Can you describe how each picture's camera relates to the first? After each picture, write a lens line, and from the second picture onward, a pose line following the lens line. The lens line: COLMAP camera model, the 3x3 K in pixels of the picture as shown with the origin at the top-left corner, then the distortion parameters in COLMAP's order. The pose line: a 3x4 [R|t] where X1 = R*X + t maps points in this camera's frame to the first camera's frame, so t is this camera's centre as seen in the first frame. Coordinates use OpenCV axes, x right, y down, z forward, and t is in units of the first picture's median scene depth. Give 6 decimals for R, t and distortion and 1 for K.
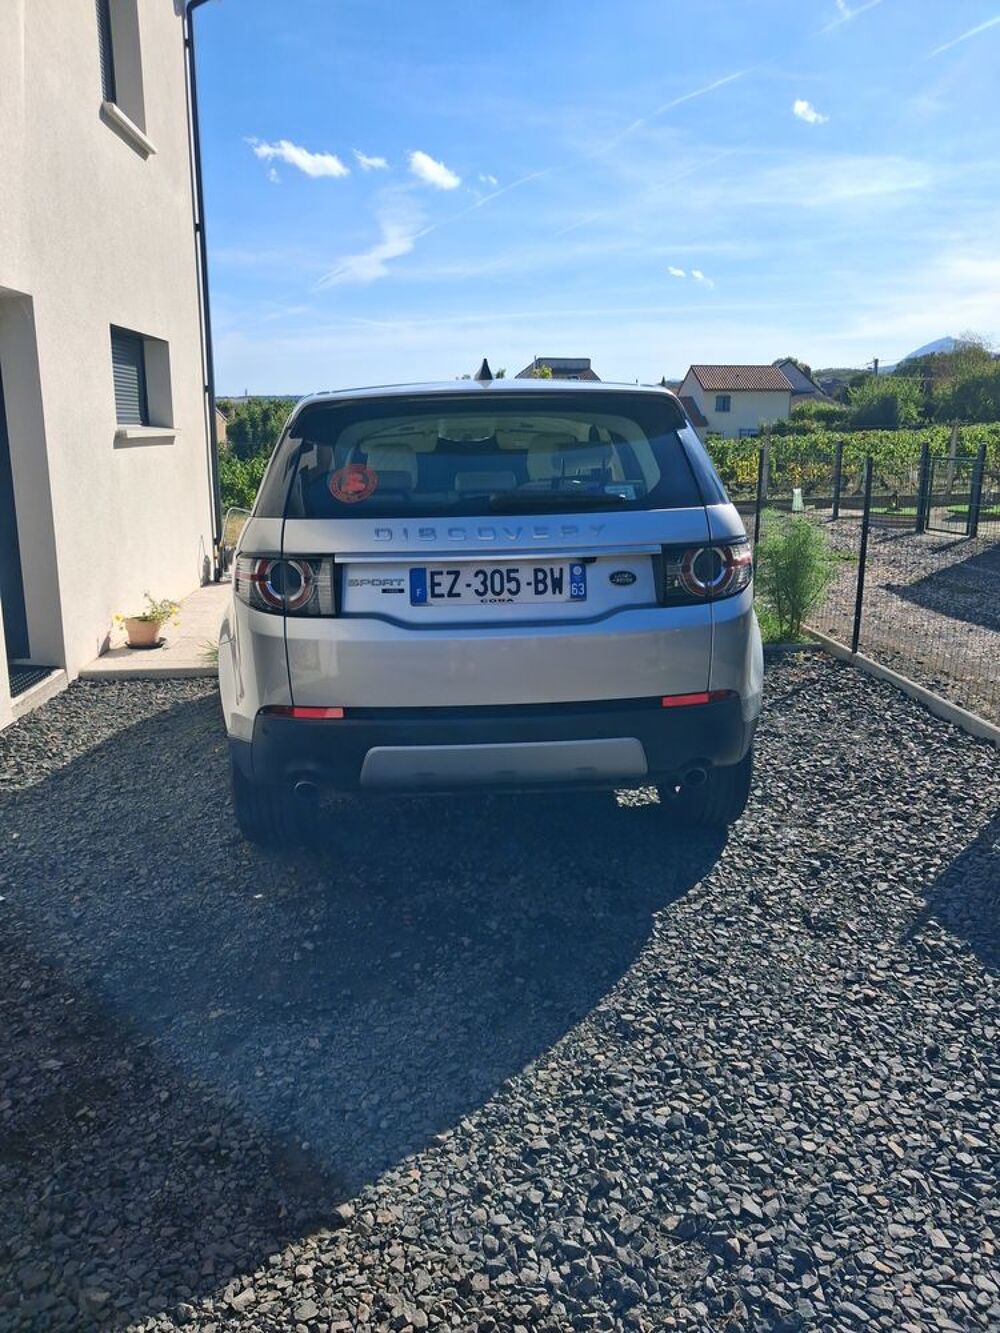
lens RADIAL K [[1071.5, 0, 496.5], [0, 1071.5, 669.3], [0, 0, 1]] dist [0.008750, 0.001728]
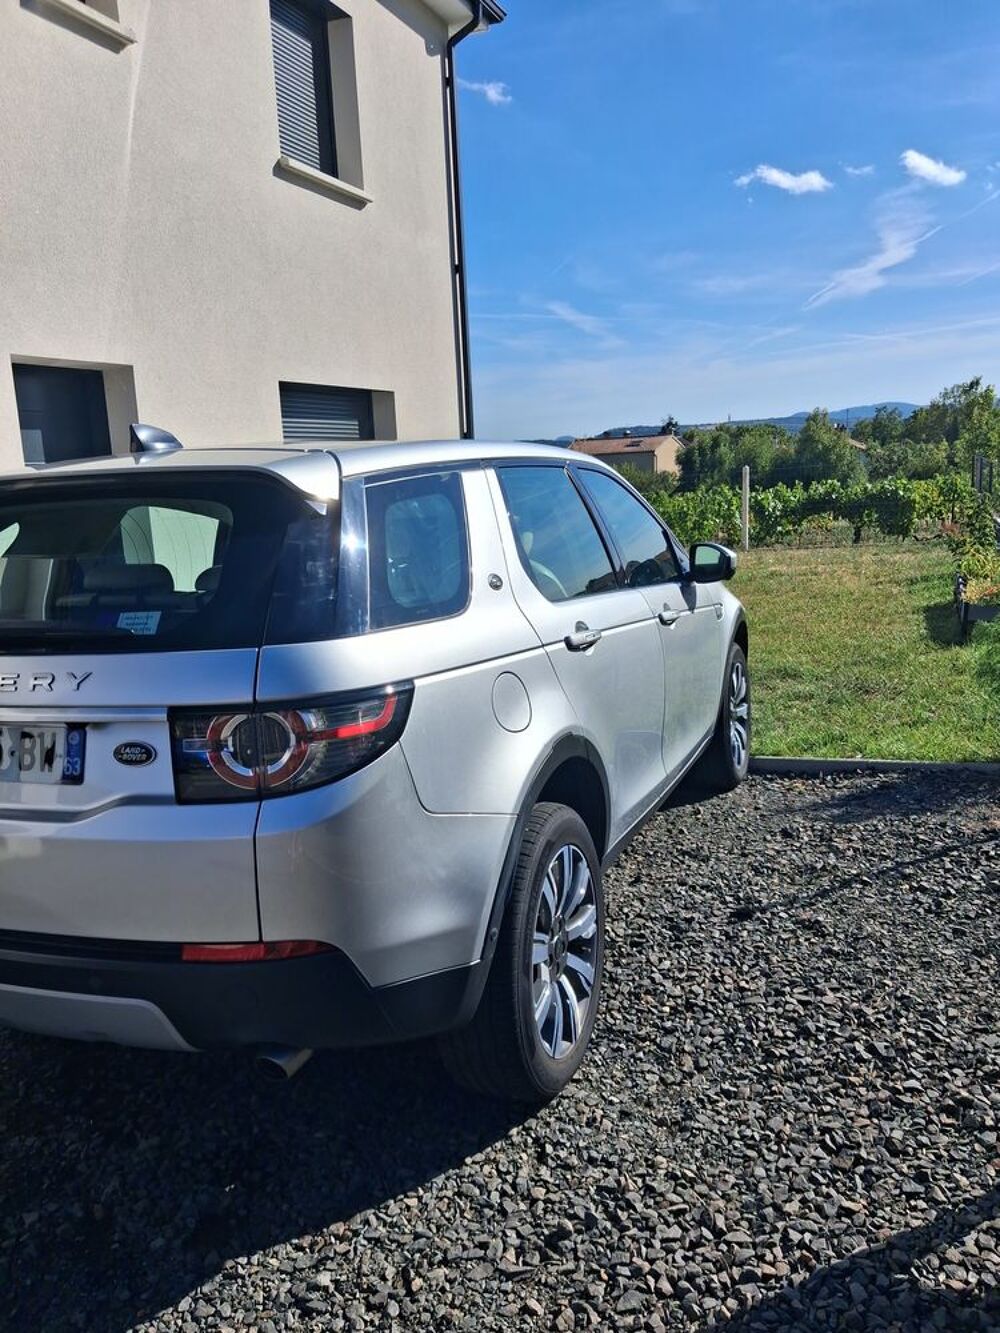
lens RADIAL K [[1071.5, 0, 502.6], [0, 1071.5, 667.7], [0, 0, 1]] dist [0.008750, 0.001728]
pose [[0.901802, 0.040863, -0.430213, 0.598688], [-0.050617, 0.998655, -0.011247, -0.141106], [0.429175, 0.031918, 0.902657, 0.498759]]
